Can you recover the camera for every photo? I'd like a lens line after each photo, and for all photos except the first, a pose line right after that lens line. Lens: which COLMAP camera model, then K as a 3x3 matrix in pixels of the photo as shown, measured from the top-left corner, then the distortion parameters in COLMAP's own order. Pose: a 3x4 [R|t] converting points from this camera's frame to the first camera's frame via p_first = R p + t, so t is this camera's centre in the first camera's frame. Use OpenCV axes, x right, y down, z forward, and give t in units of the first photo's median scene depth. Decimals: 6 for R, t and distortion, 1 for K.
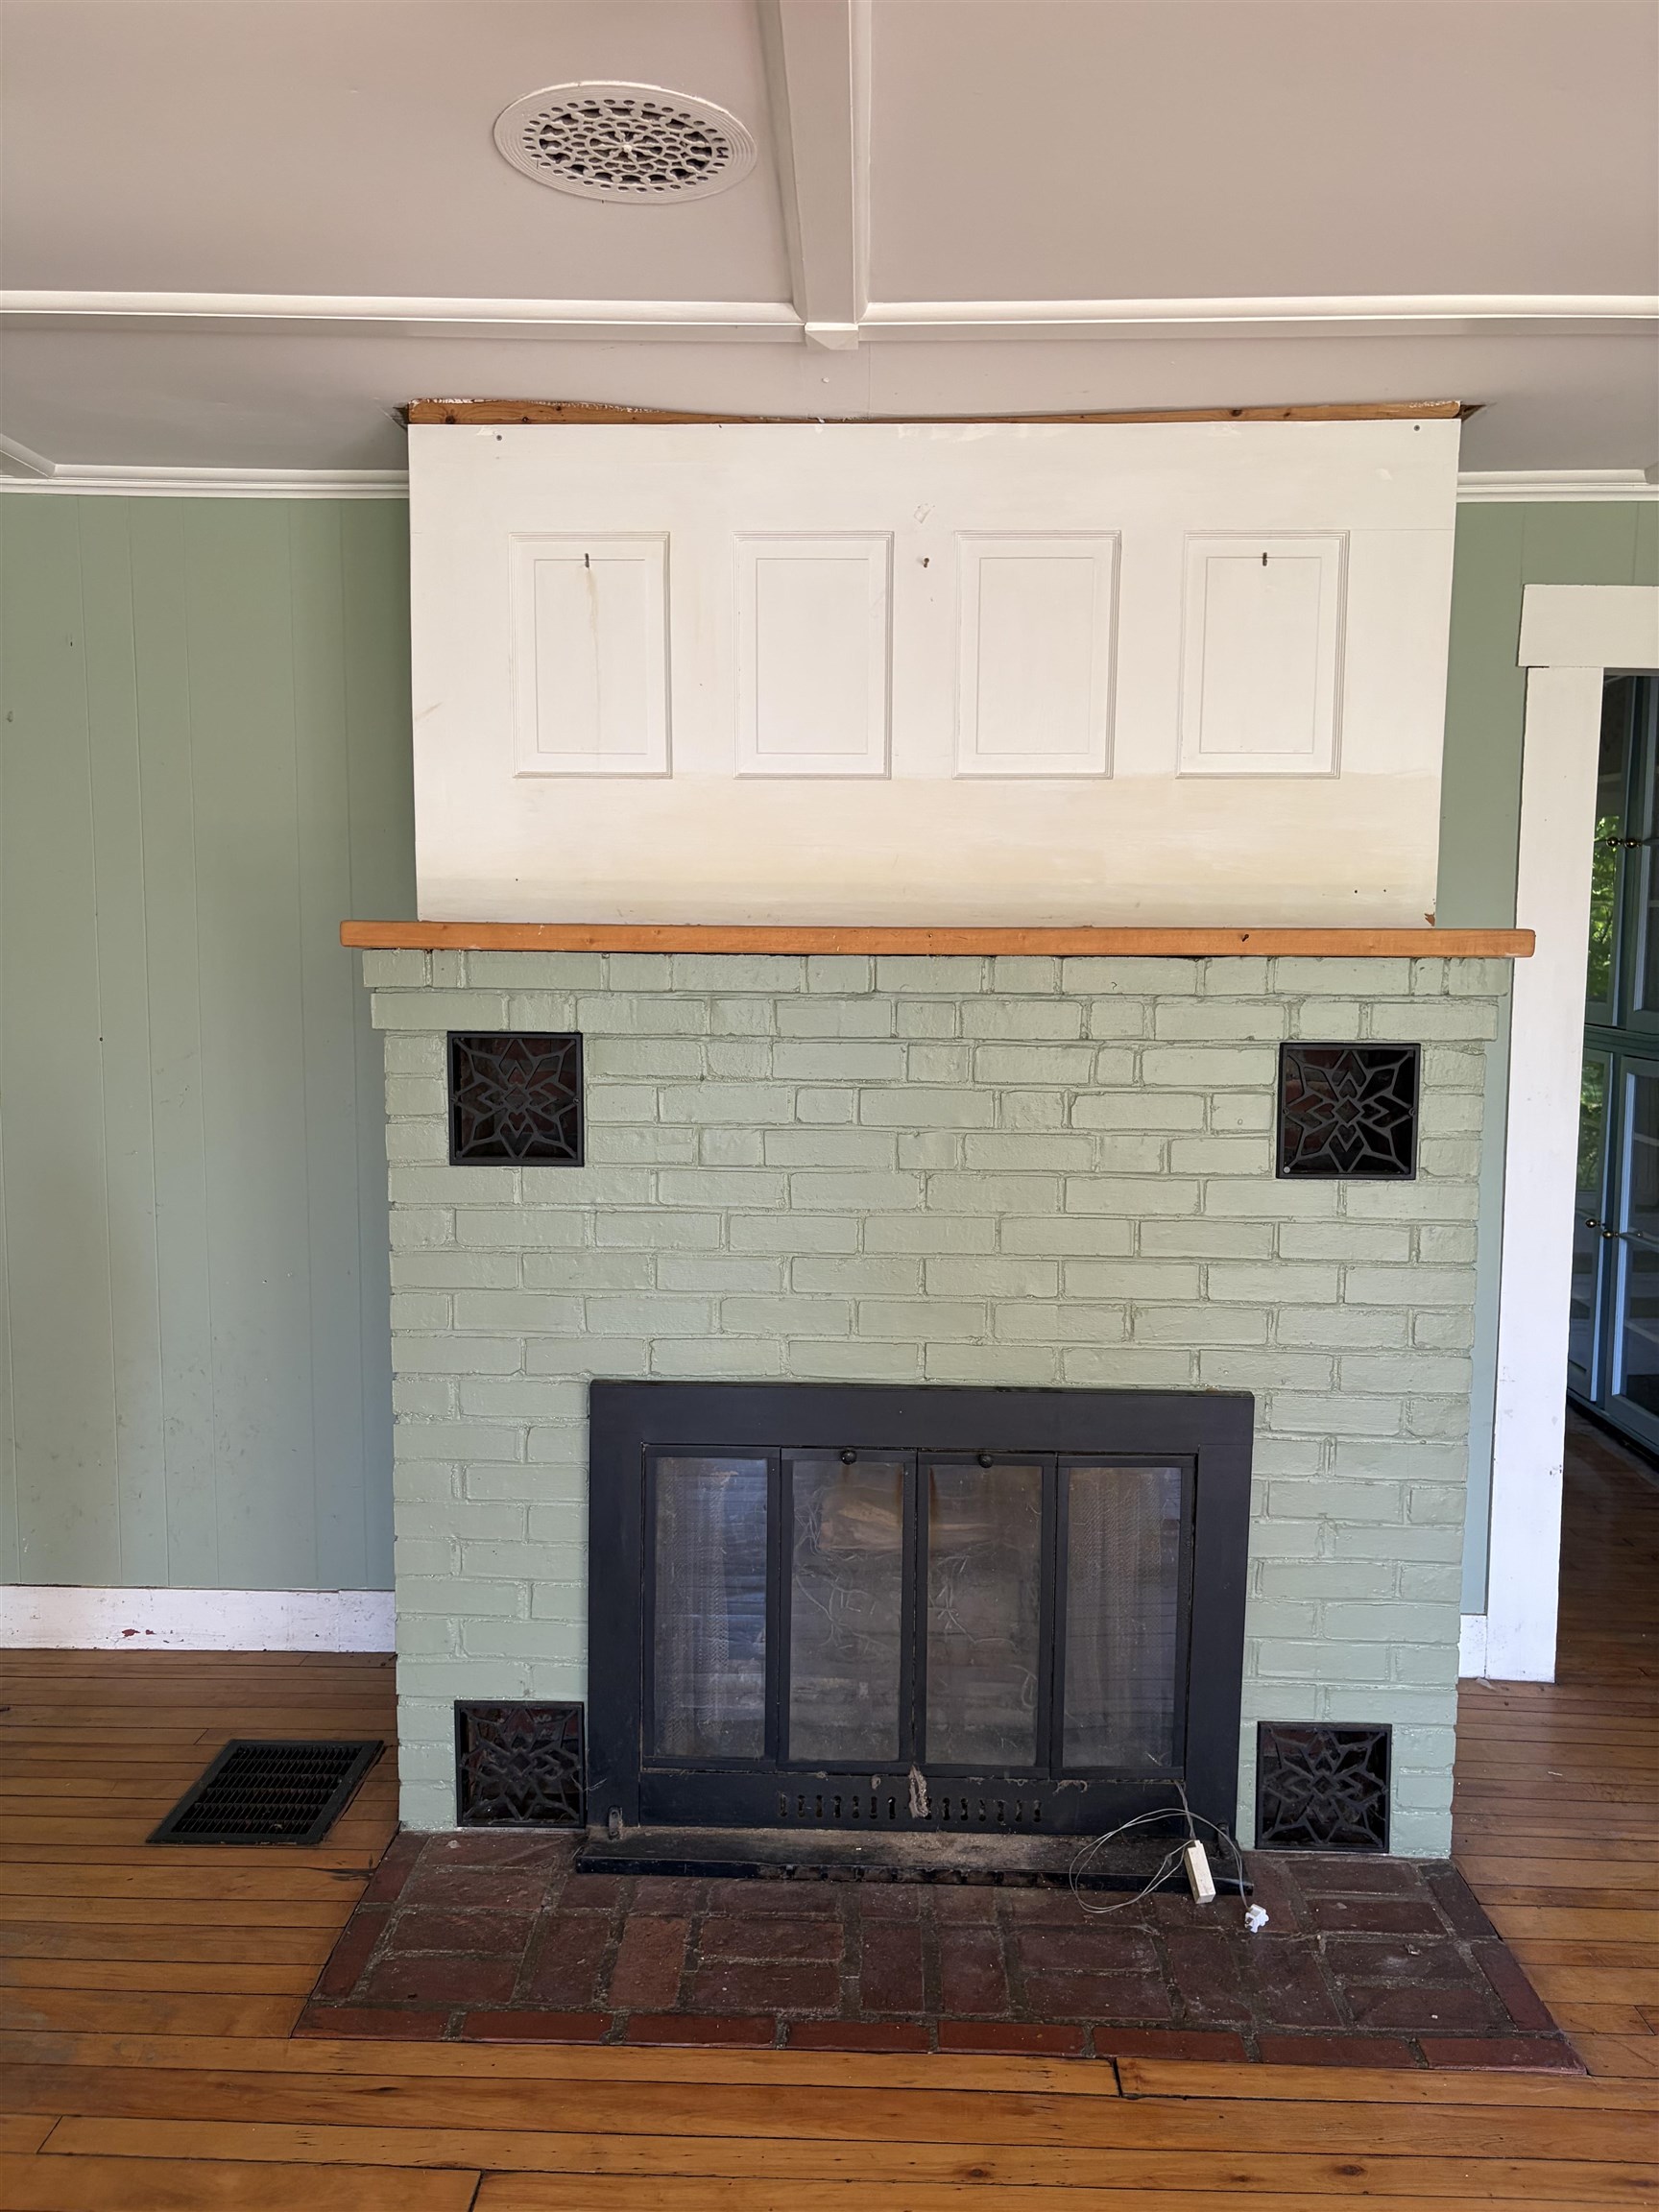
lens RADIAL K [[1659.9, 0, 819.2], [0, 1659.9, 1112.7], [0, 0, 1]] dist [0.050983, -0.048485]
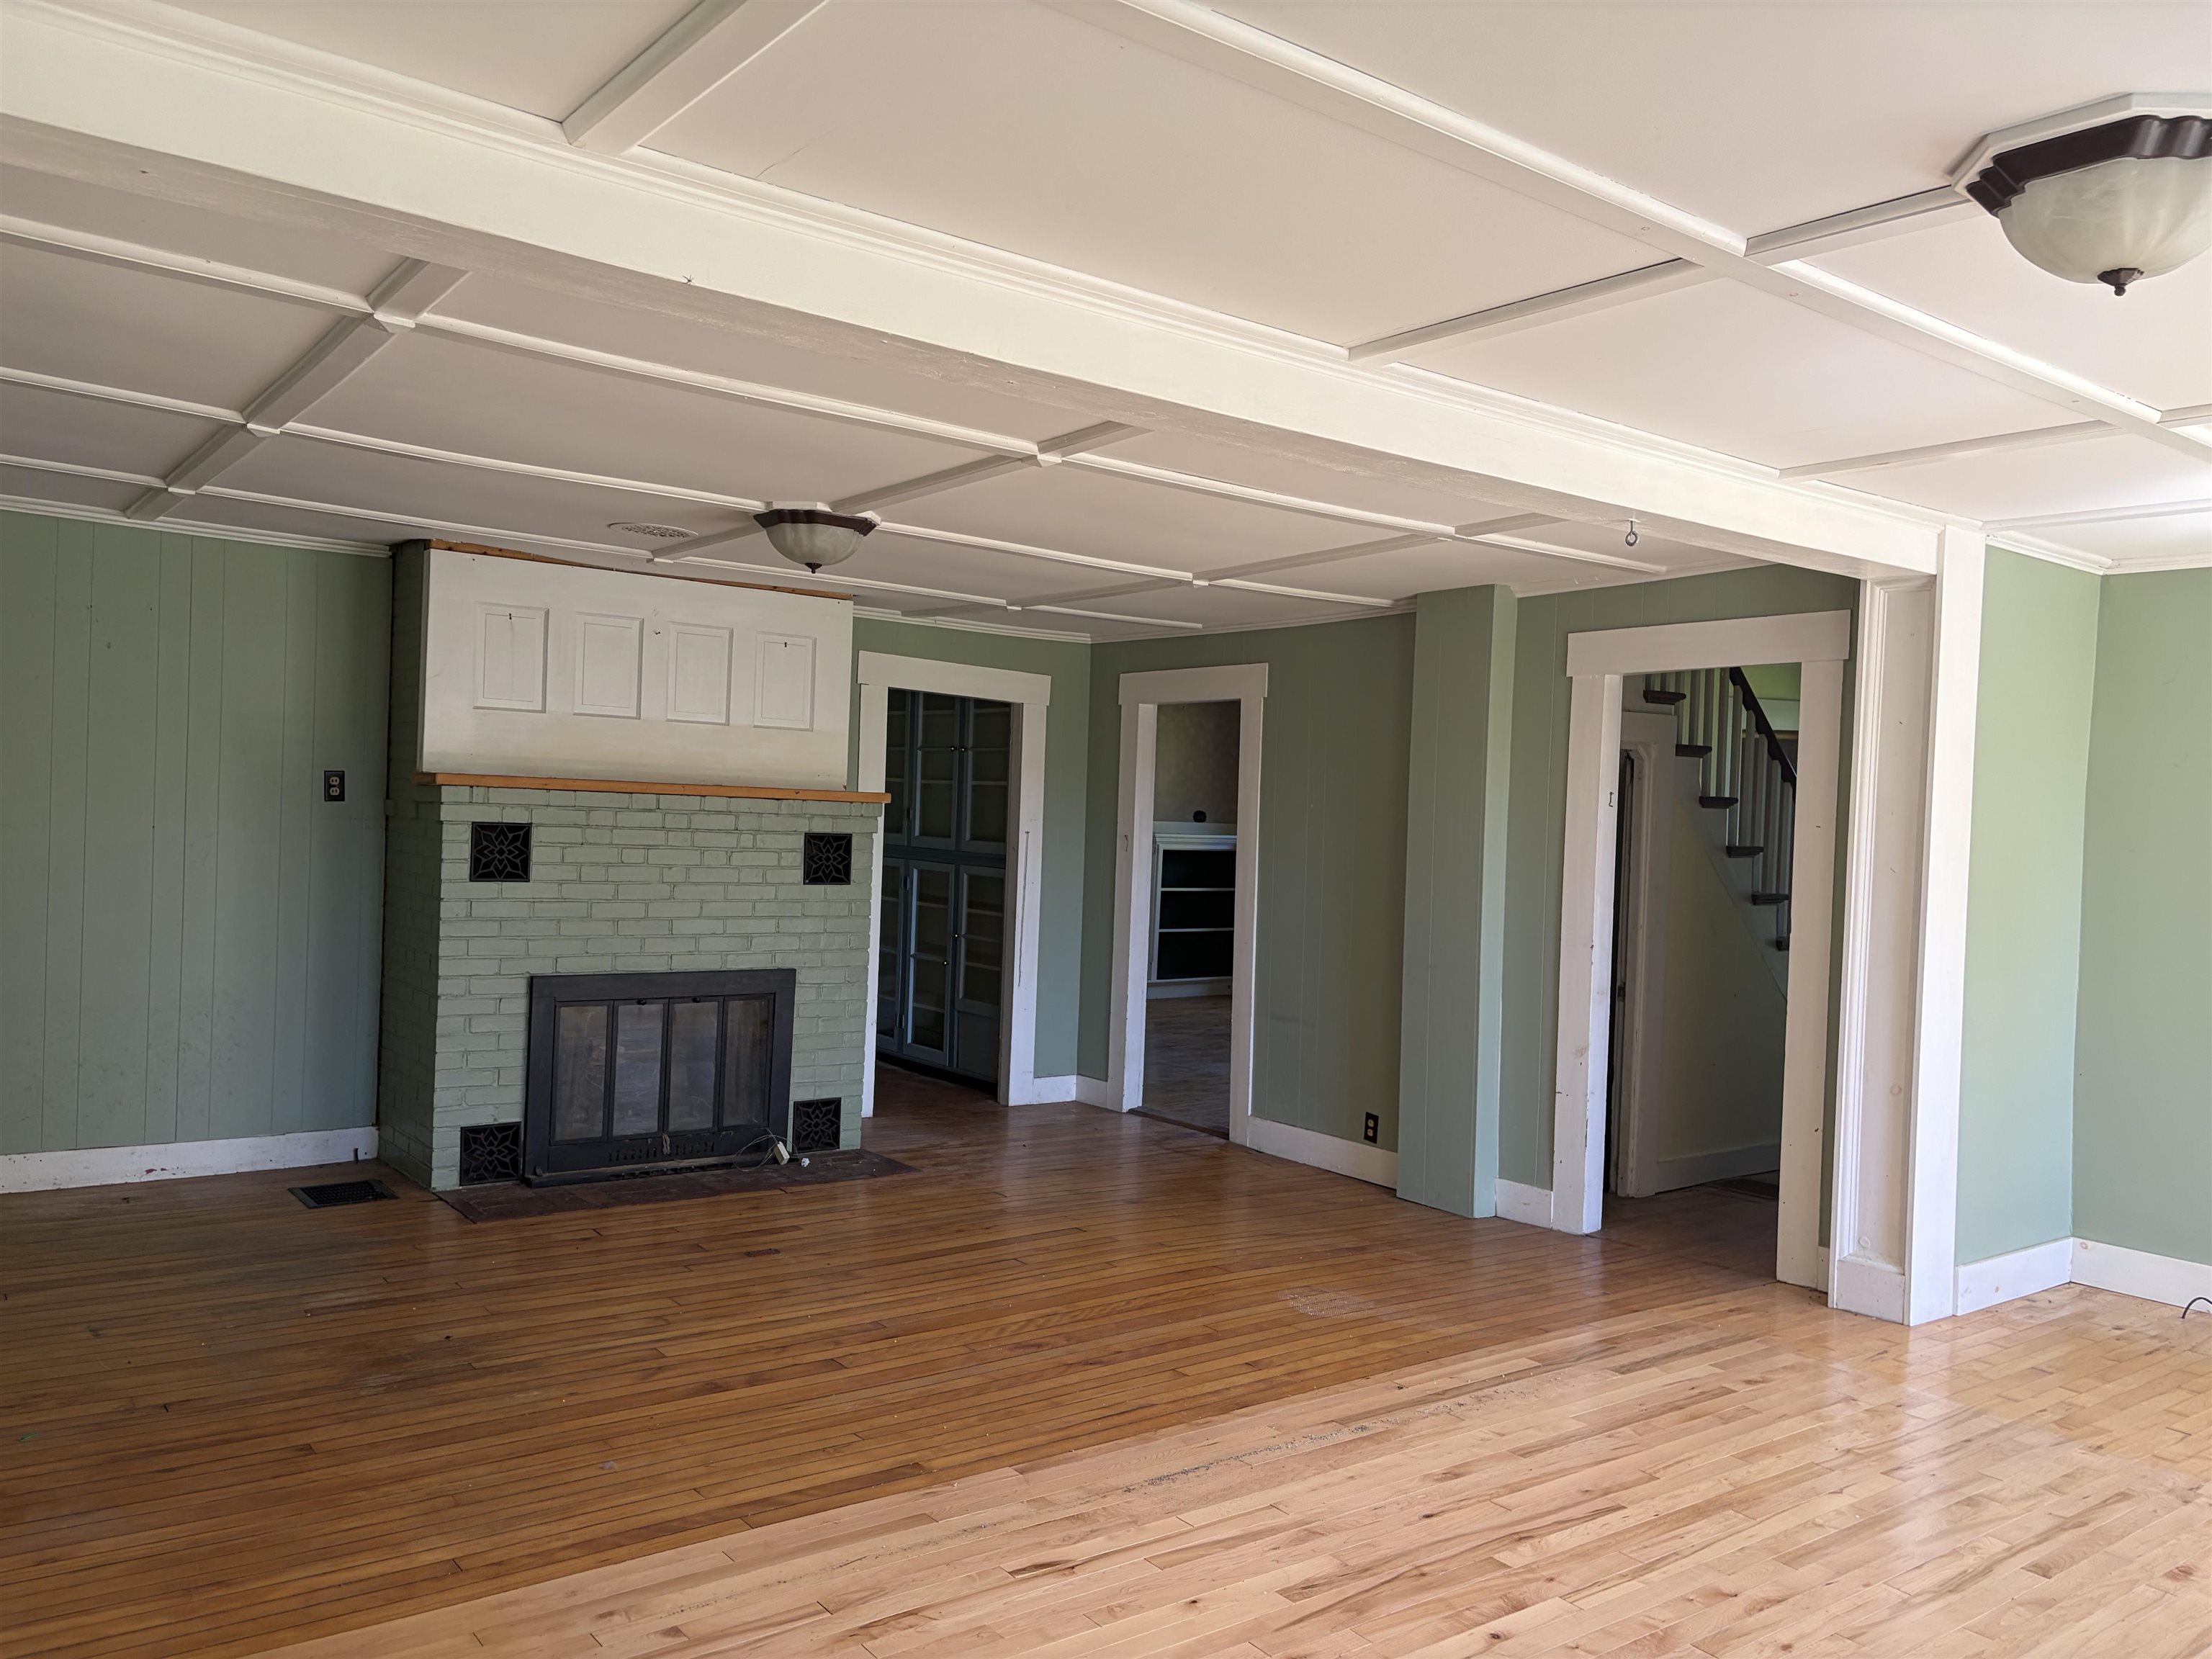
lens RADIAL K [[1659.9, 0, 1107.9], [0, 1659.9, 823.4], [0, 0, 1]] dist [0.050983, -0.048485]
pose [[0.782428, 0.019776, 0.622427, -0.954670], [0.031406, 0.996971, -0.071155, 0.141695], [-0.621949, 0.075221, 0.779437, -1.305580]]
